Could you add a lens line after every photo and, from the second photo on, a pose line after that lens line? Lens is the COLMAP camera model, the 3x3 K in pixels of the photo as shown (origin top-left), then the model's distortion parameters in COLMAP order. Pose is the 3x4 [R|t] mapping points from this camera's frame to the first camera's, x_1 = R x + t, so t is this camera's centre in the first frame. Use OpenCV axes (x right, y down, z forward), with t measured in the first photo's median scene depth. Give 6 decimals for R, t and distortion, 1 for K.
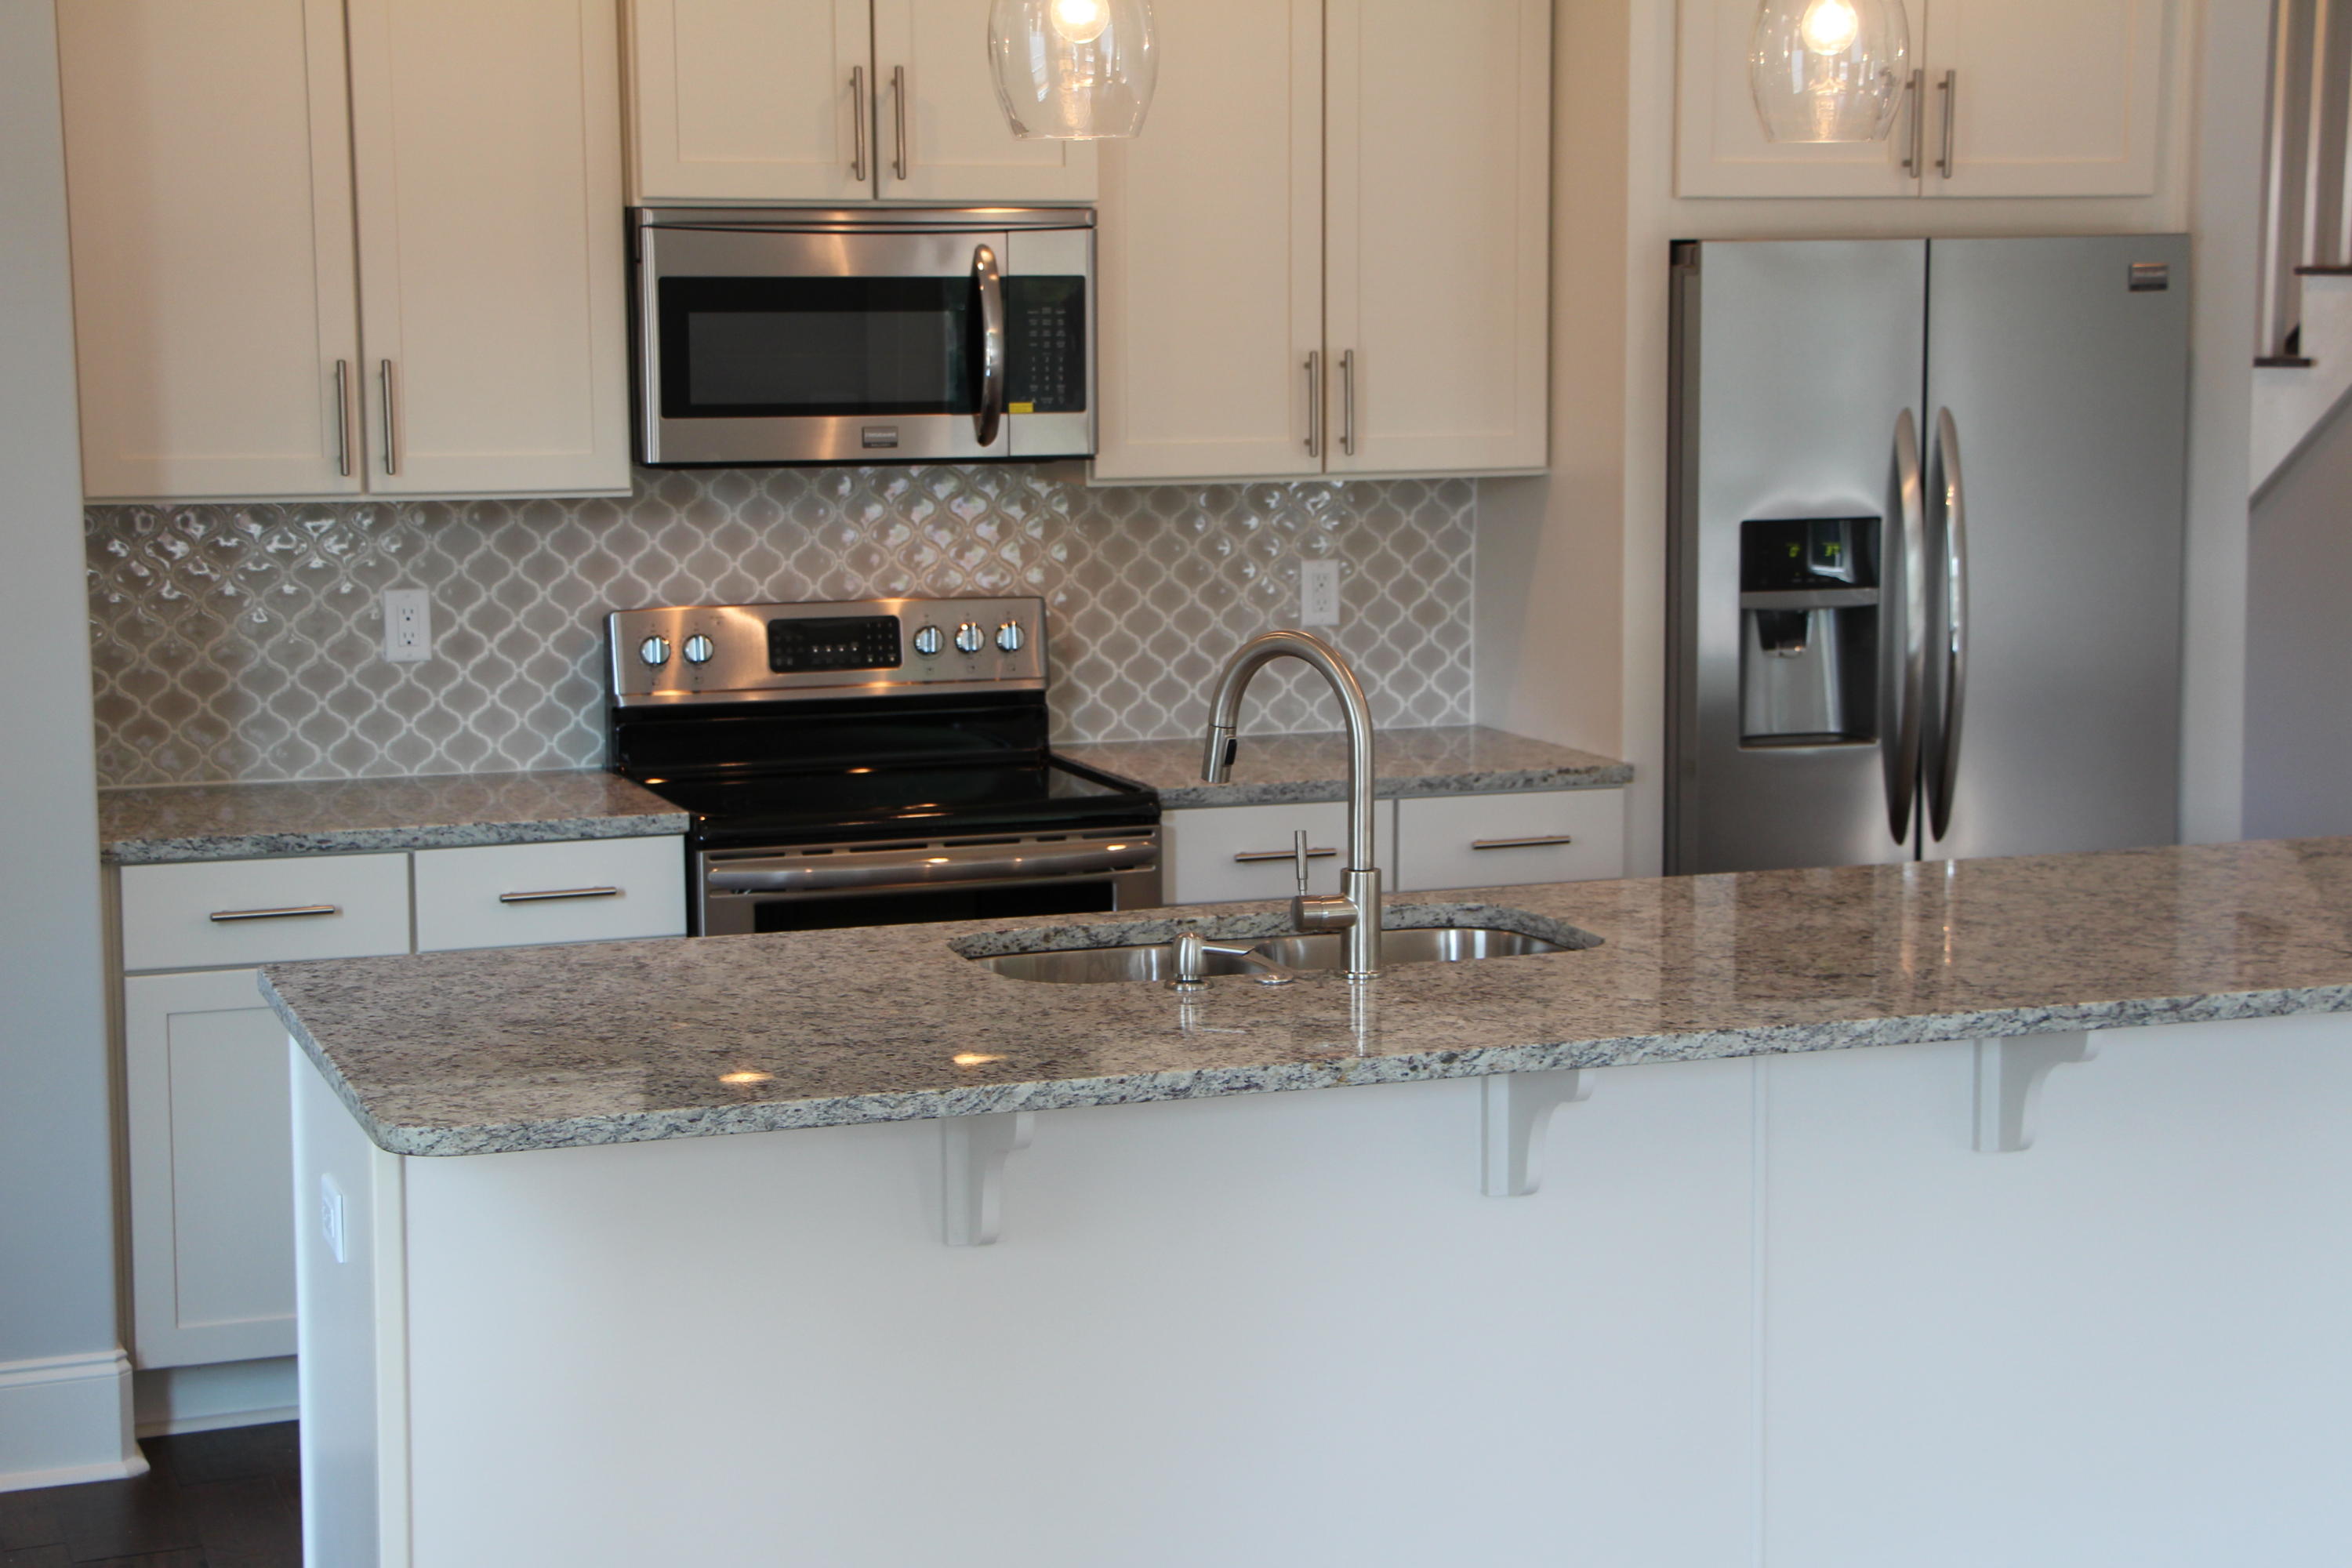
lens RADIAL K [[3976.3, 0, 1185.2], [0, 3976.3, 802.0], [0, 0, 1]] dist [0.137815, 0.000000]
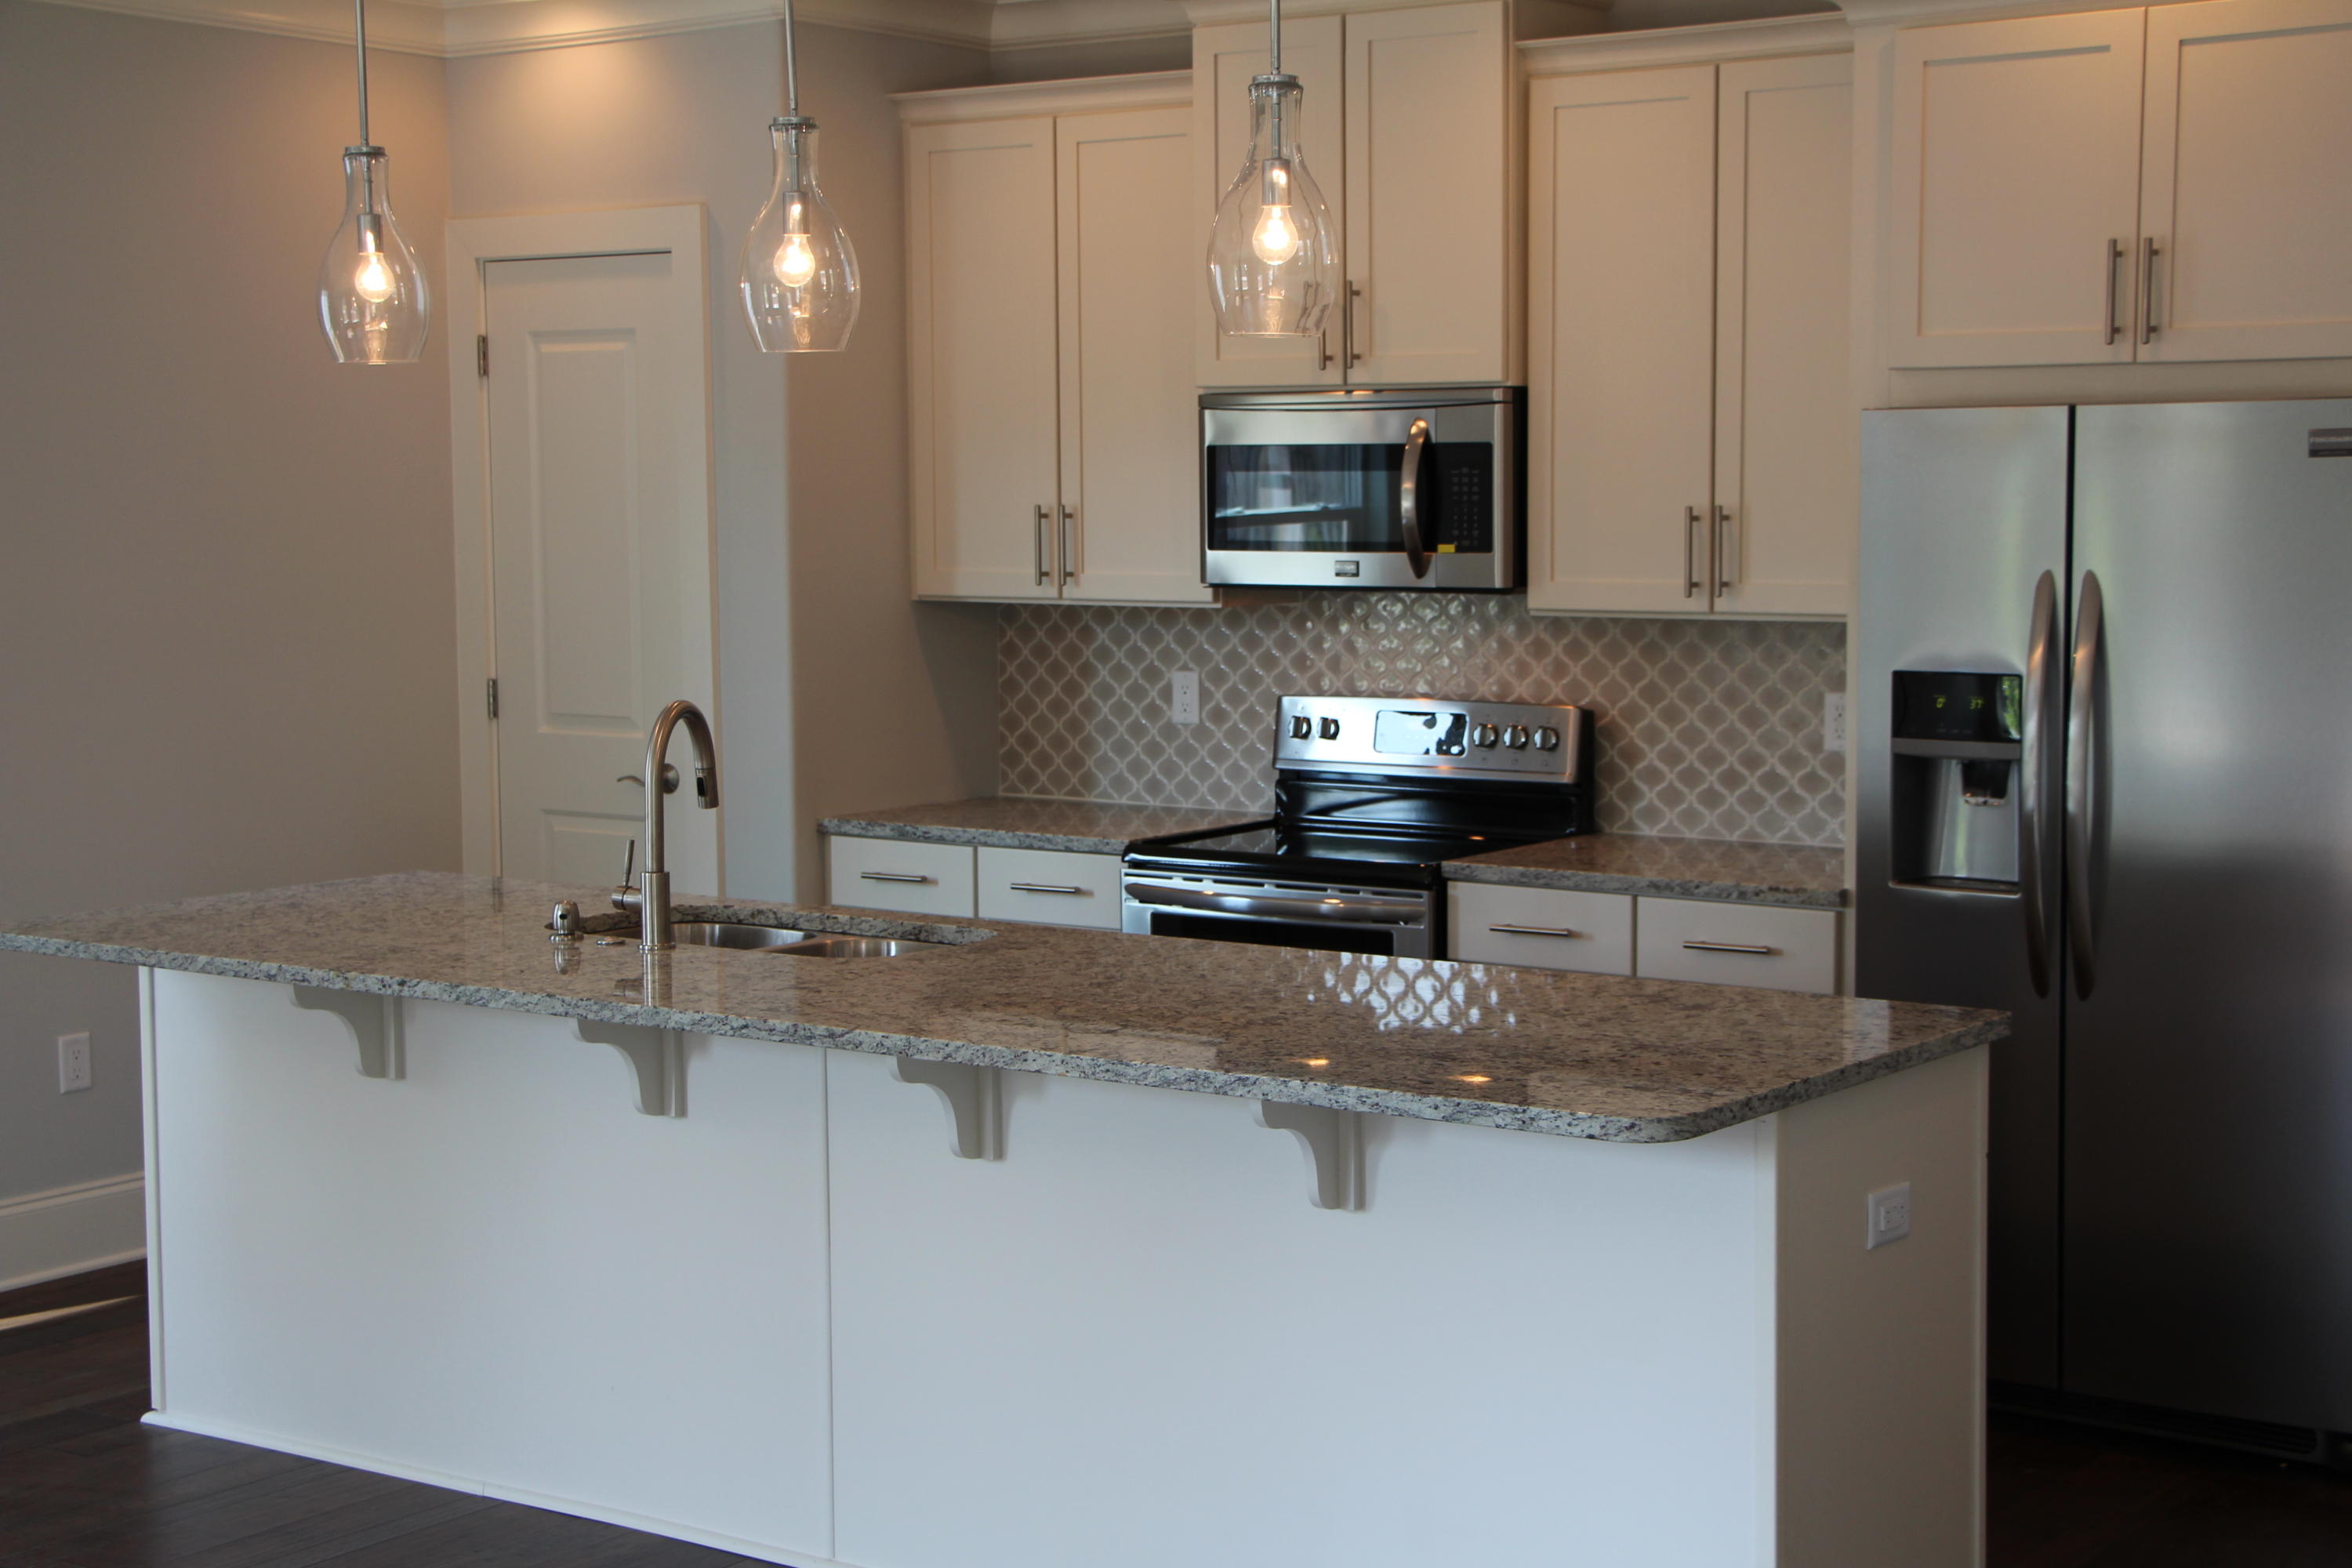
lens RADIAL K [[3620.1, 0, 1184.7], [0, 3620.1, 784.9], [0, 0, 1]] dist [0.114893, 0.000000]
pose [[0.557505, 0.077469, -0.826551, 0.855522], [-0.102593, 0.994434, 0.024006, -0.045067], [0.823810, 0.071415, 0.562350, 0.308457]]
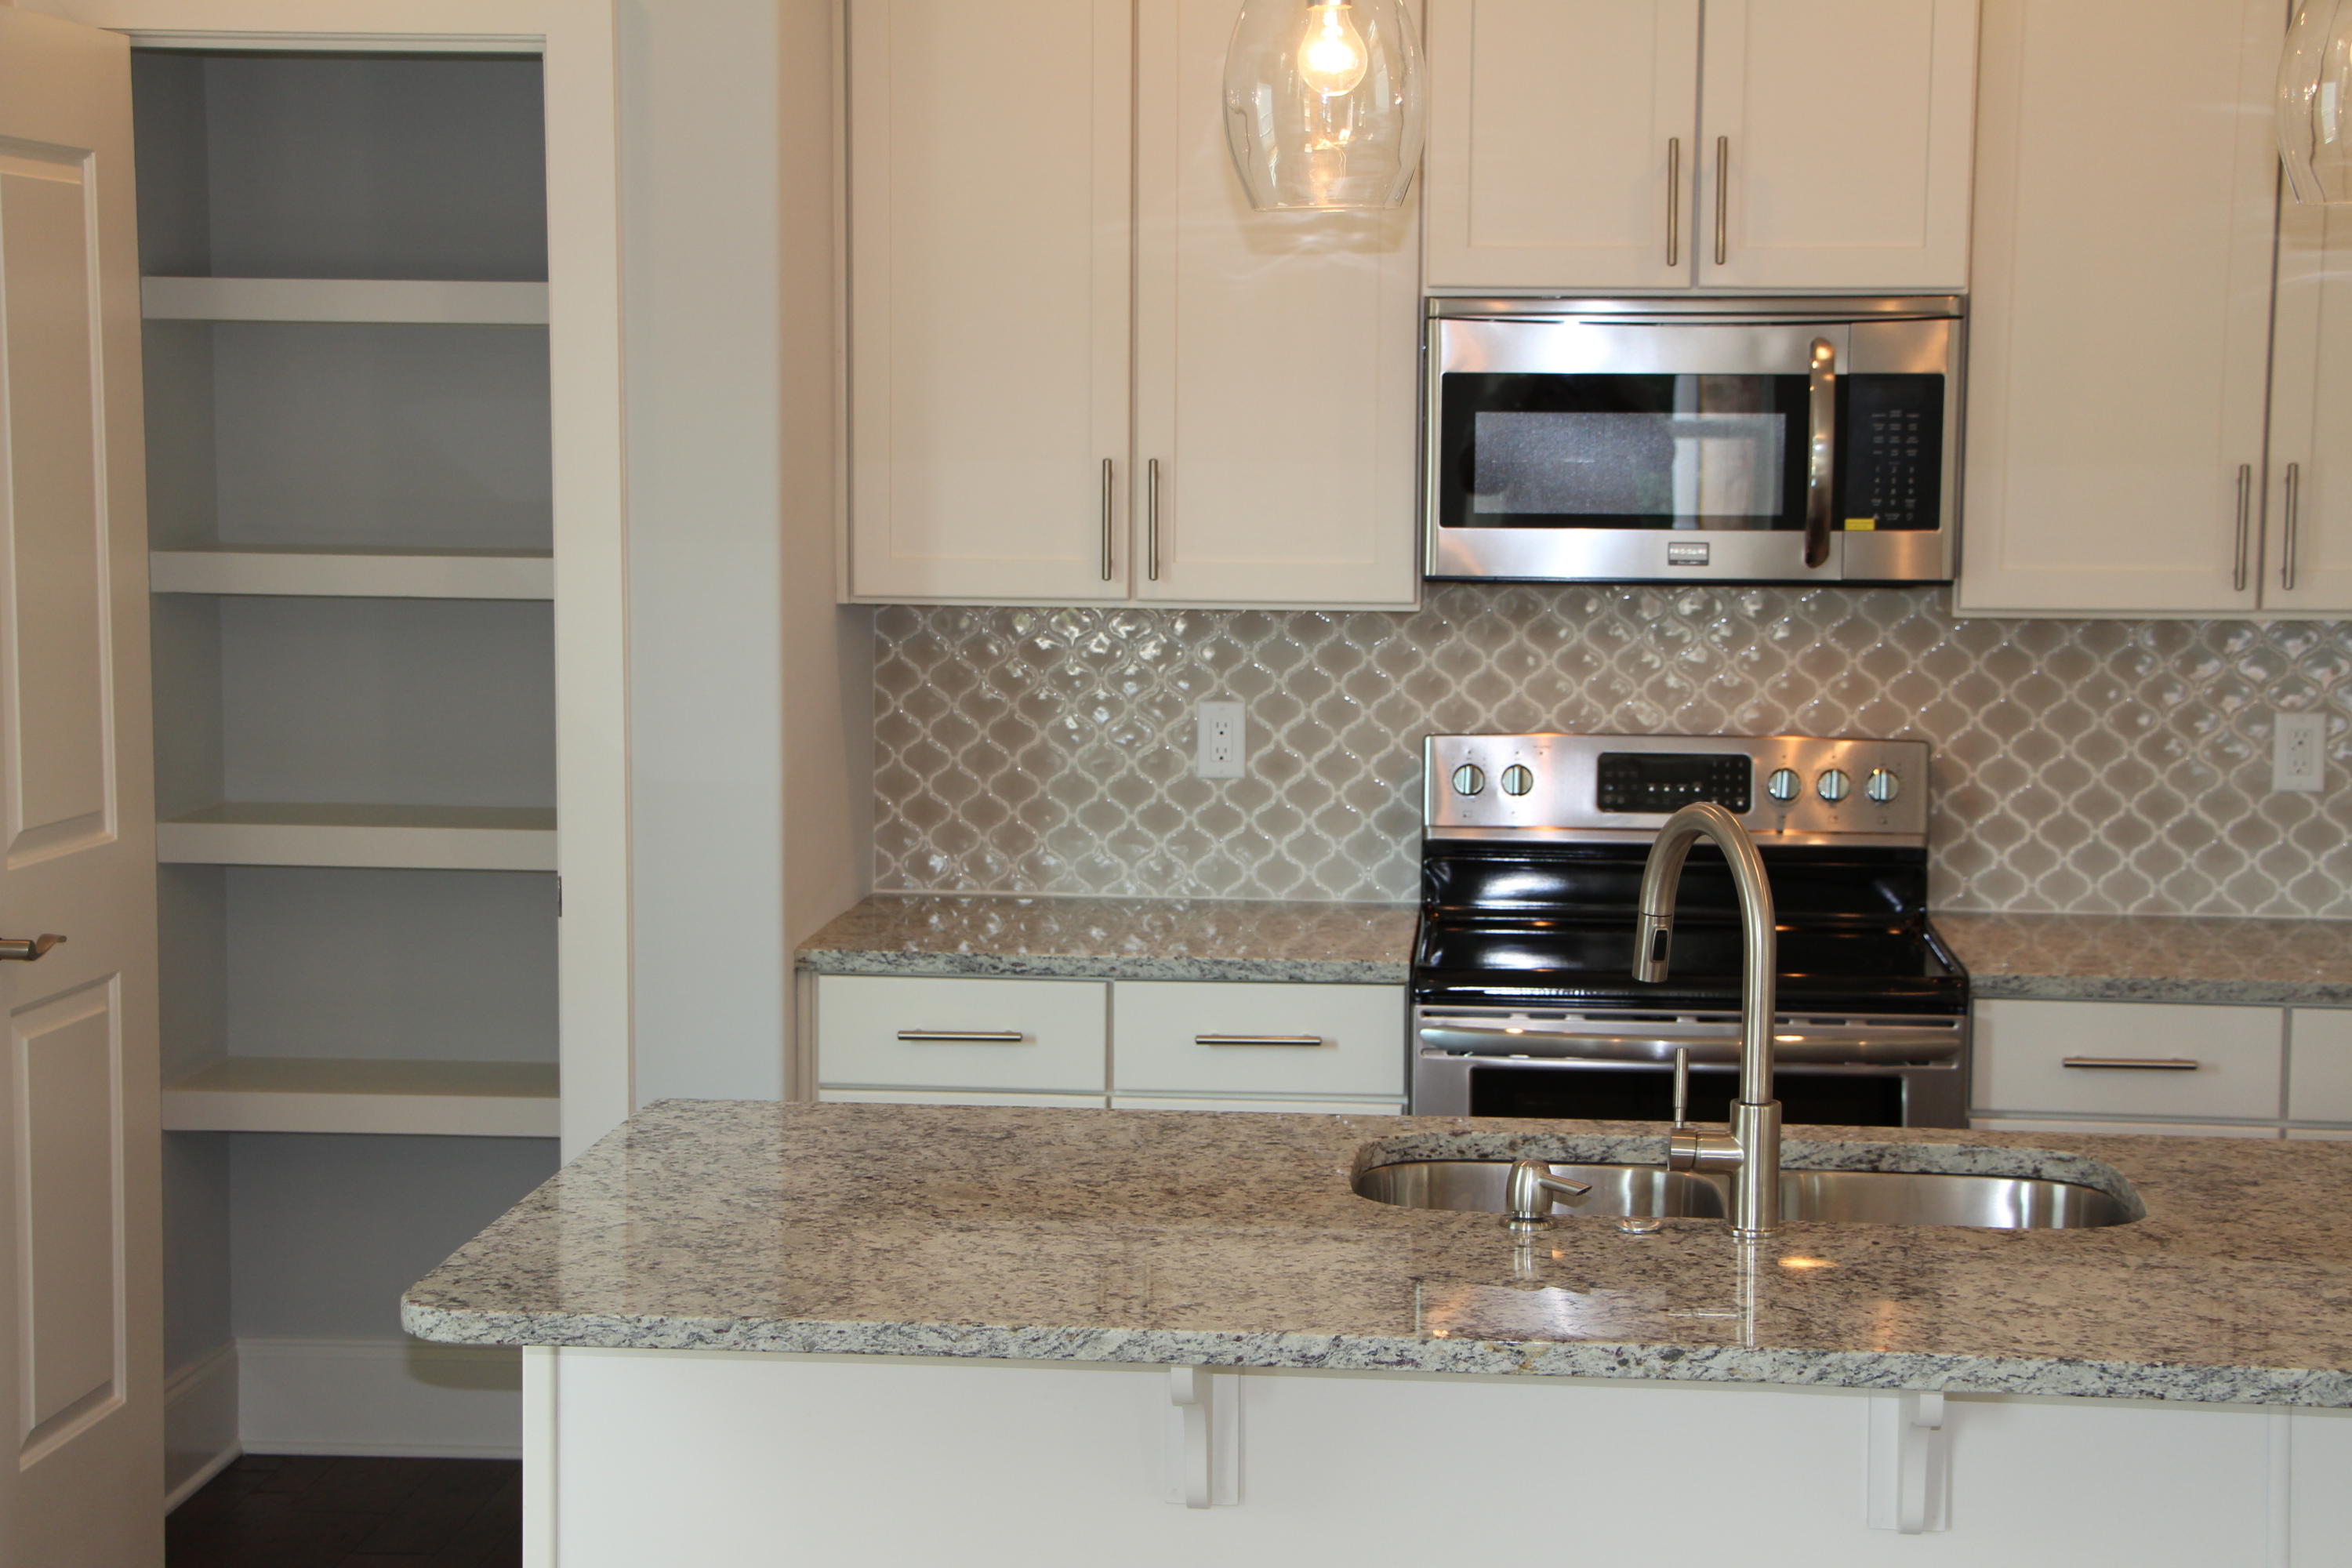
lens RADIAL K [[3976.3, 0, 1164.5], [0, 3976.3, 797.2], [0, 0, 1]] dist [0.137815, 0.000000]
pose [[0.902894, 0.055607, -0.426252, 0.198788], [-0.066362, 0.997741, -0.010409, -0.020473], [0.424711, 0.037686, 0.904544, 0.148687]]
